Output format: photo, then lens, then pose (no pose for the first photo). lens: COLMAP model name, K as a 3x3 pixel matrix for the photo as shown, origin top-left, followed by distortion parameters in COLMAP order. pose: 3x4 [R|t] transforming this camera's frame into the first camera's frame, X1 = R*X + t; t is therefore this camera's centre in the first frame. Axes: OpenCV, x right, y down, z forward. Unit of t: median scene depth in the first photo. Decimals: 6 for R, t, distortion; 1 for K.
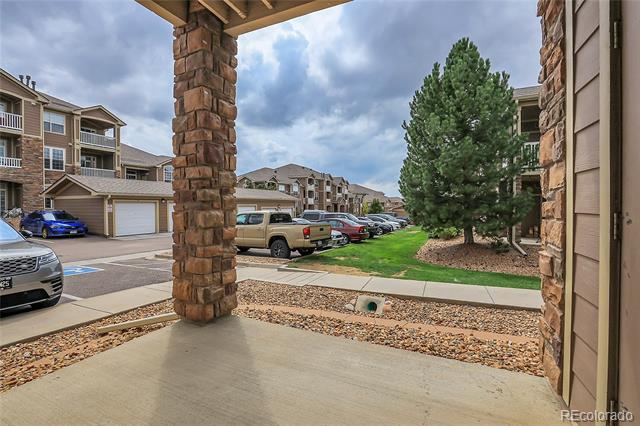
lens RADIAL K [[290.2, 0, 322.1], [0, 290.2, 209.8], [0, 0, 1]] dist [-0.031578, 0.000484]
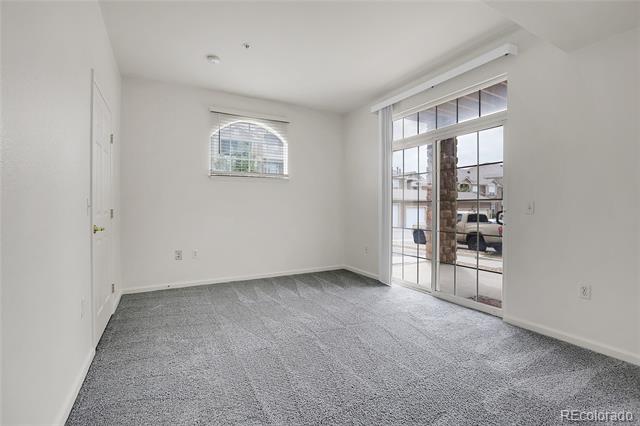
lens RADIAL K [[290.2, 0, 322.1], [0, 290.2, 209.8], [0, 0, 1]] dist [-0.031578, 0.000484]
pose [[0.810724, 0.009772, -0.585347, 0.107403], [-0.012953, 0.999915, -0.001248, 0.013576], [0.585285, 0.008594, 0.810782, -1.171854]]
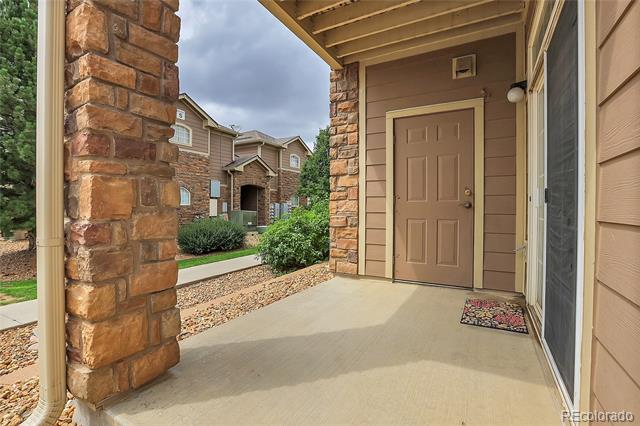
lens RADIAL K [[290.2, 0, 322.1], [0, 290.2, 209.8], [0, 0, 1]] dist [-0.031578, 0.000484]
pose [[0.107423, -0.003852, 0.994206, -0.892280], [0.009968, 0.999946, 0.002797, 0.061317], [-0.994163, 0.009610, 0.107456, 0.581448]]
